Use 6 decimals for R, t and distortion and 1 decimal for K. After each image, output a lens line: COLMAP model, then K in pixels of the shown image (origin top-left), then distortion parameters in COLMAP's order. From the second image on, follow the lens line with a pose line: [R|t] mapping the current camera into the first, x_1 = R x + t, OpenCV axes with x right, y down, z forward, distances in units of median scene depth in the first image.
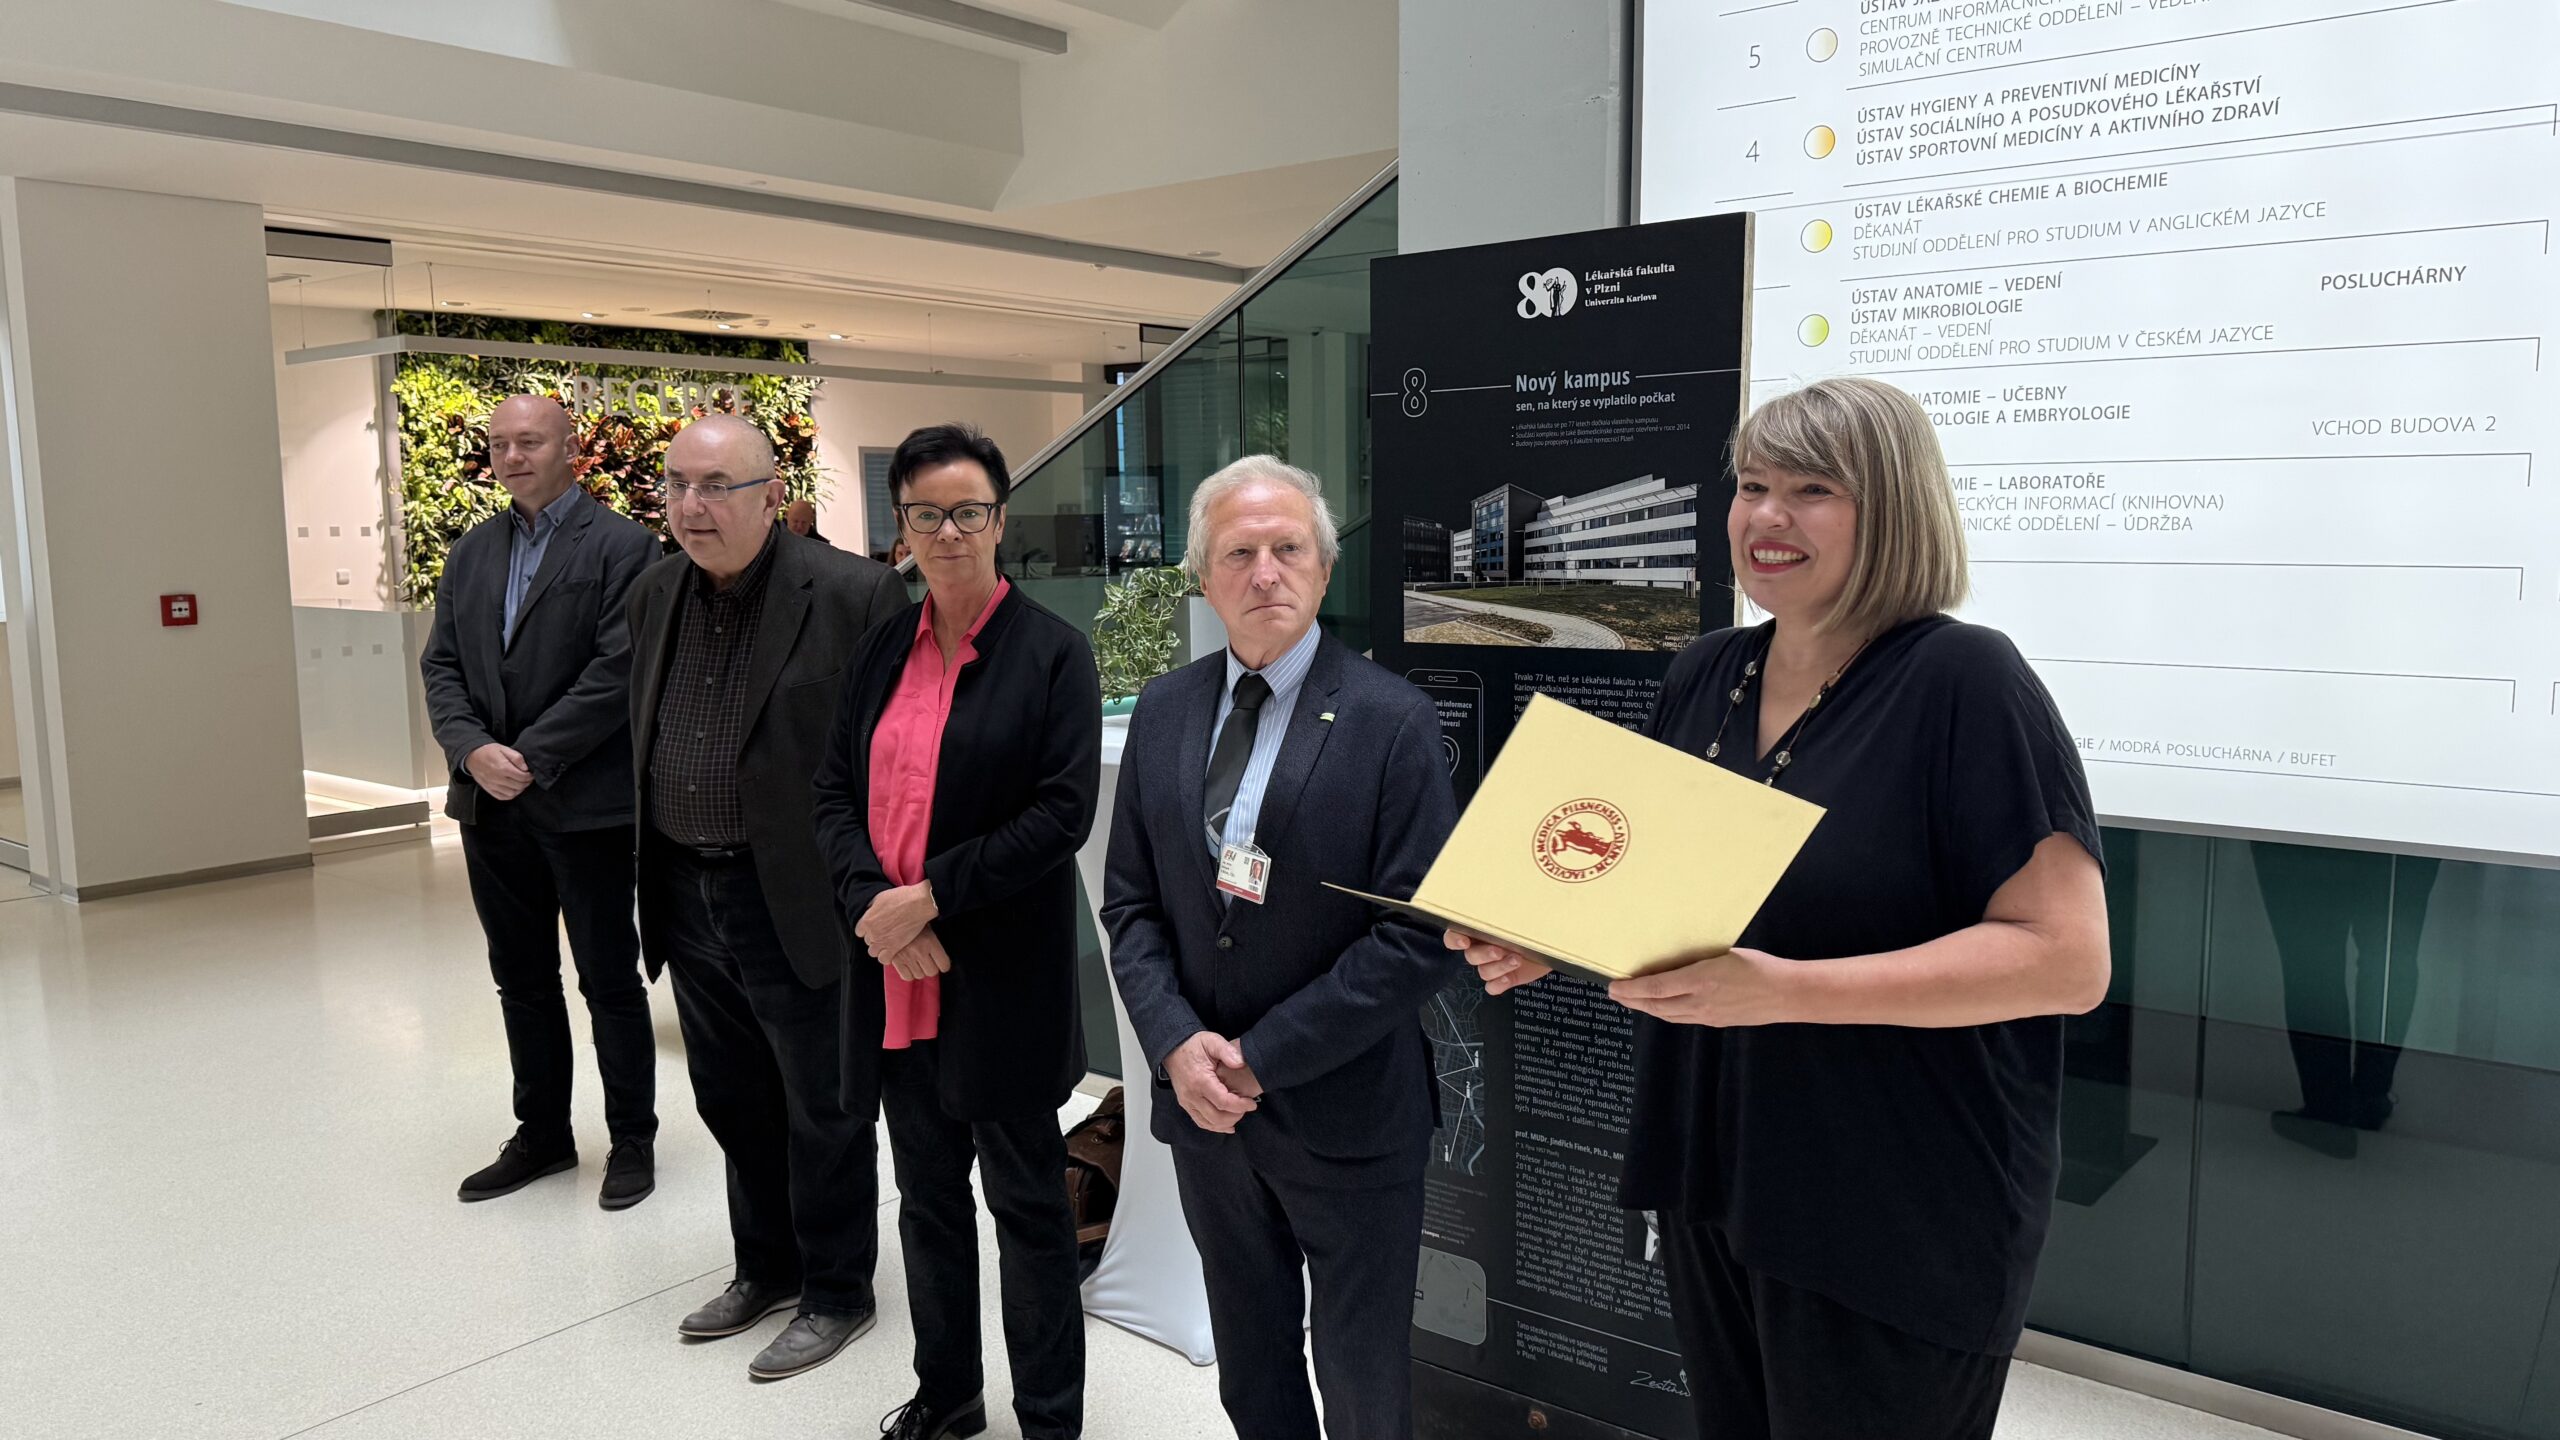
lens RADIAL K [[1804.2, 0, 1294.8], [0, 1804.2, 686.7], [0, 0, 1]] dist [-0.013653, -0.016382]
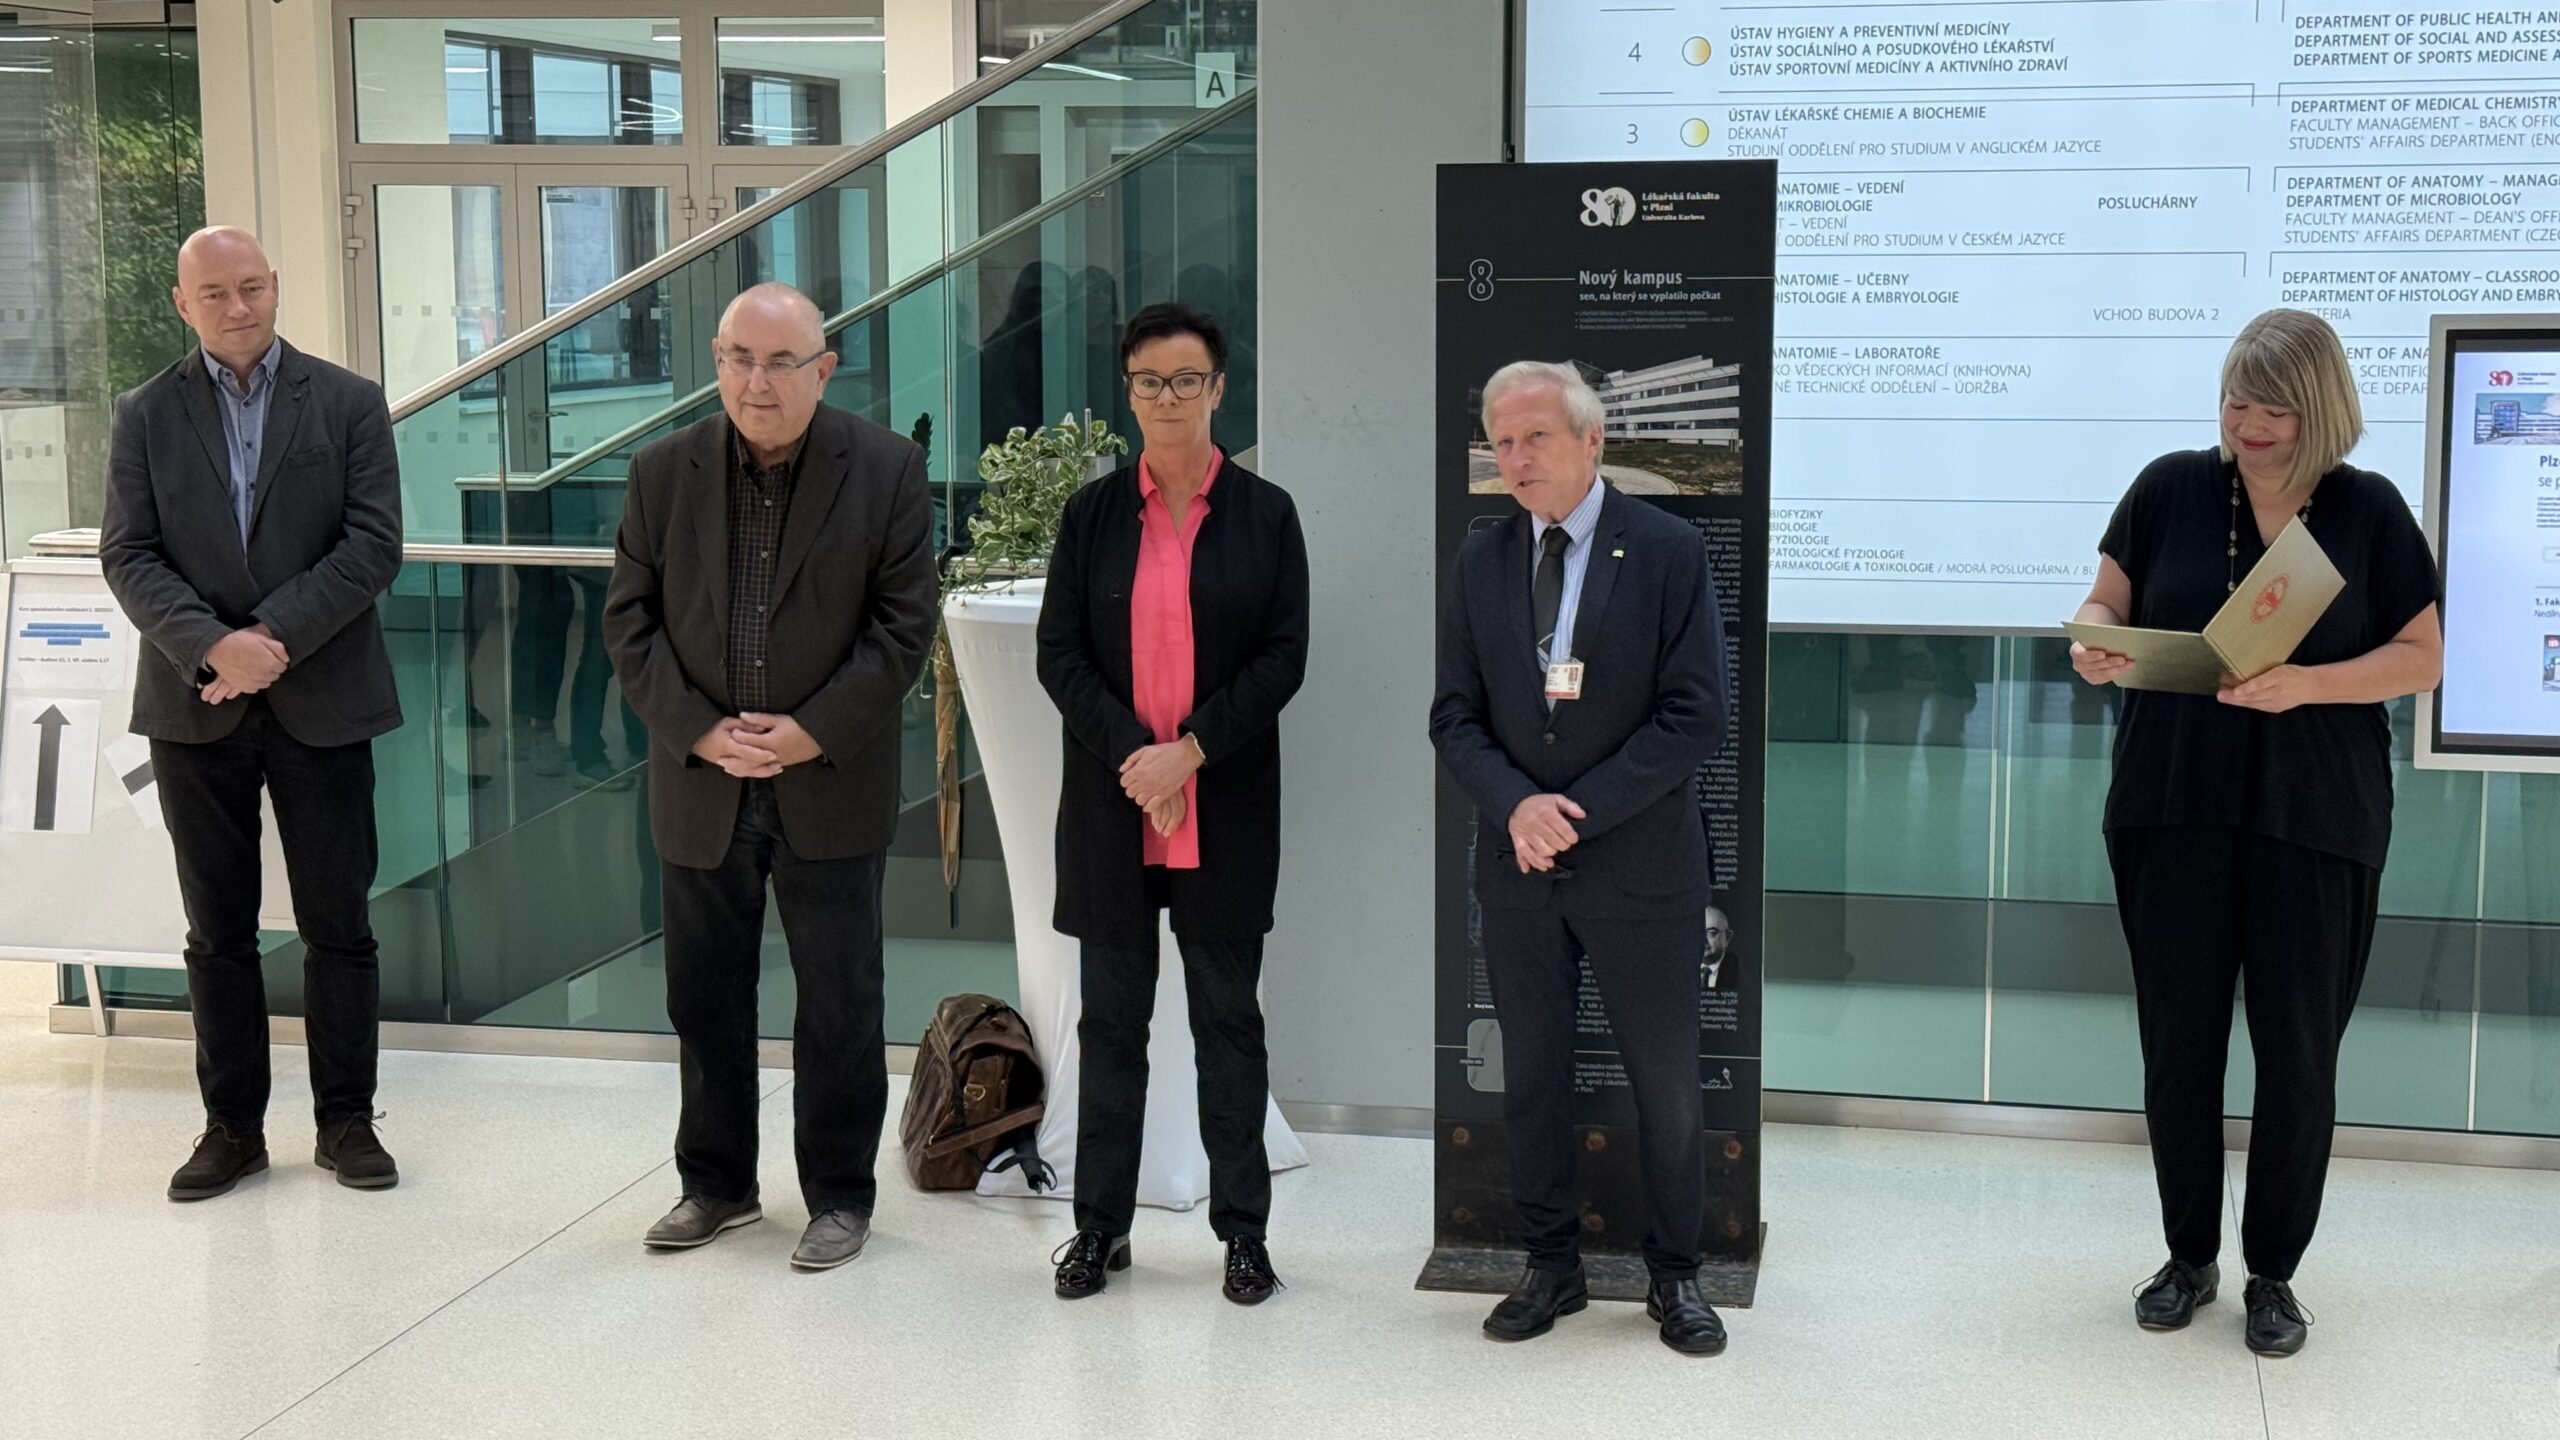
lens RADIAL K [[3429.2, 0, 1279.6], [0, 3429.2, 725.8], [0, 0, 1]] dist [-0.026568, 0.000000]
pose [[0.899251, -0.048811, 0.434702, -1.012246], [0.037428, 0.998696, 0.034714, 0.043124], [-0.435830, -0.014947, 0.899905, -0.938360]]
